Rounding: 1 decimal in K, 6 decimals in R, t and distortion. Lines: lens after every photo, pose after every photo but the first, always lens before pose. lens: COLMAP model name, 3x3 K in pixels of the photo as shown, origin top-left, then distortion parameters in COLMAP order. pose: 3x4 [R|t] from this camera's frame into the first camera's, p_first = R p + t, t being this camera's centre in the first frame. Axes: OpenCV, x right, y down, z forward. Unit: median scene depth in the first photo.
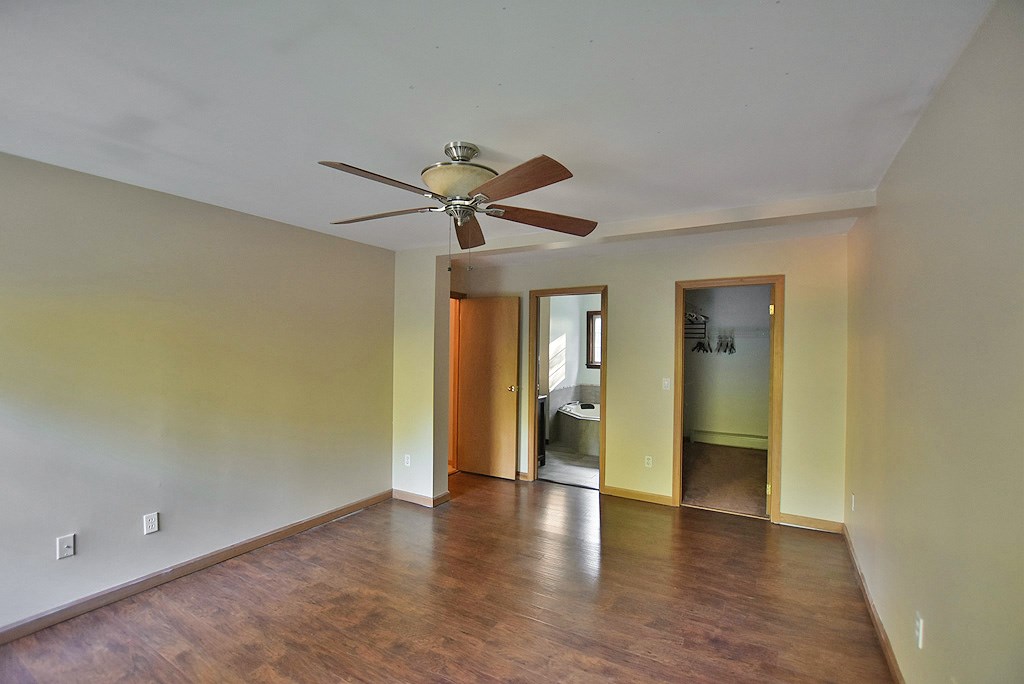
lens RADIAL K [[451.4, 0, 512.5], [0, 451.4, 343.2], [0, 0, 1]] dist [-0.029848, 0.002103]
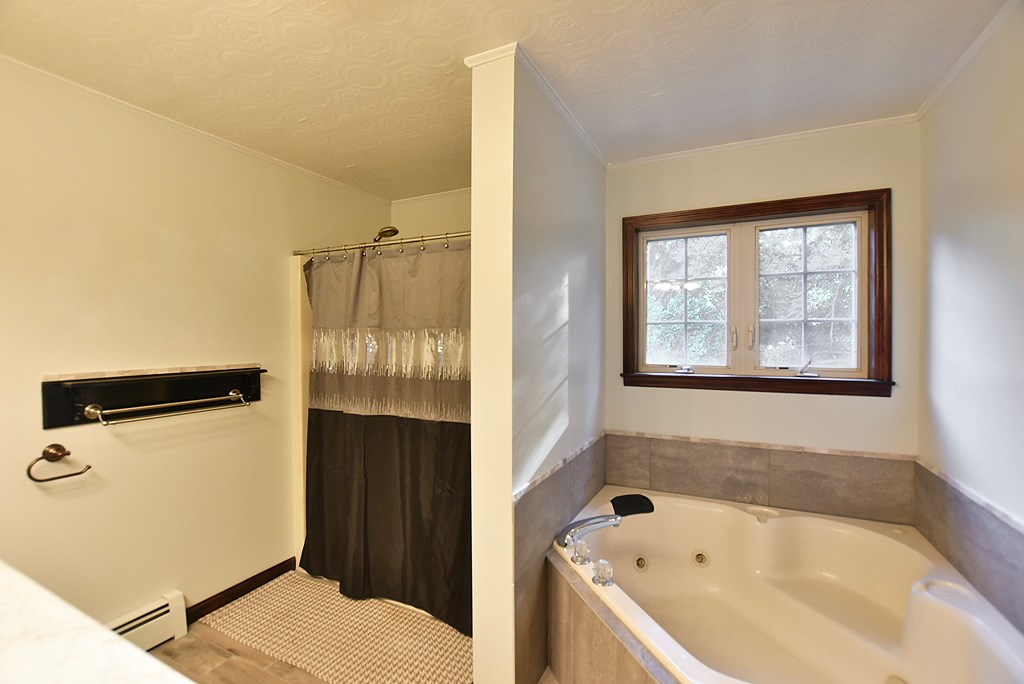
lens RADIAL K [[451.4, 0, 511.6], [0, 451.4, 342.5], [0, 0, 1]] dist [-0.029848, 0.002103]
pose [[0.996442, -0.011193, 0.083533, 0.054993], [0.010056, 0.999851, 0.014011, 0.018620], [-0.083678, -0.013121, 0.996406, 0.685701]]
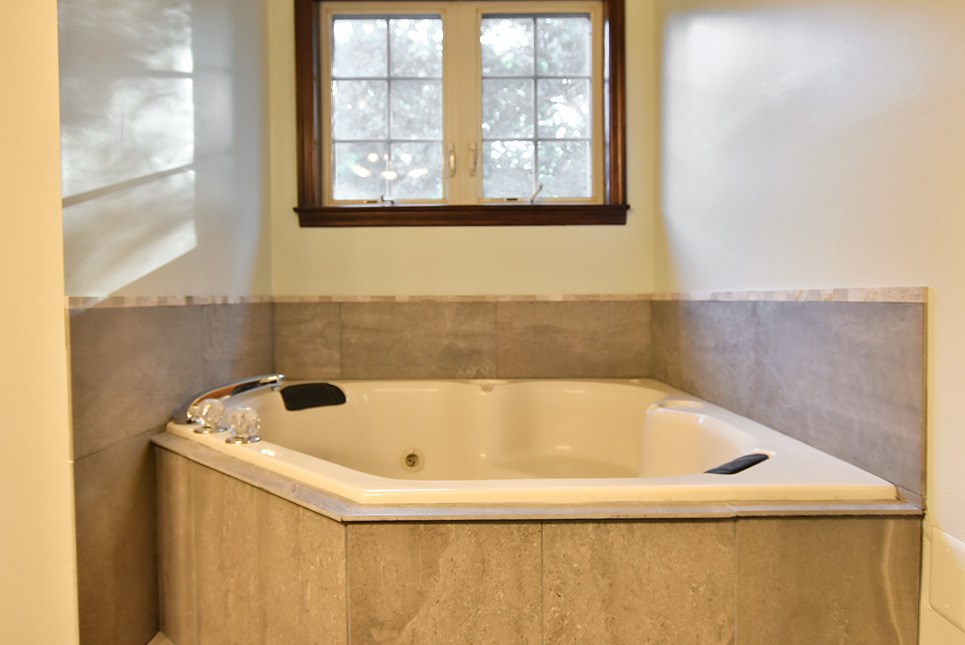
lens RADIAL K [[646.7, 0, 483.8], [0, 646.7, 319.5], [0, 0, 1]] dist [-0.004785, 0.007970]
pose [[0.852822, -0.030233, 0.521326, 0.077021], [0.016105, 0.999370, 0.031611, 0.095127], [-0.521954, -0.018563, 0.852772, 0.694857]]
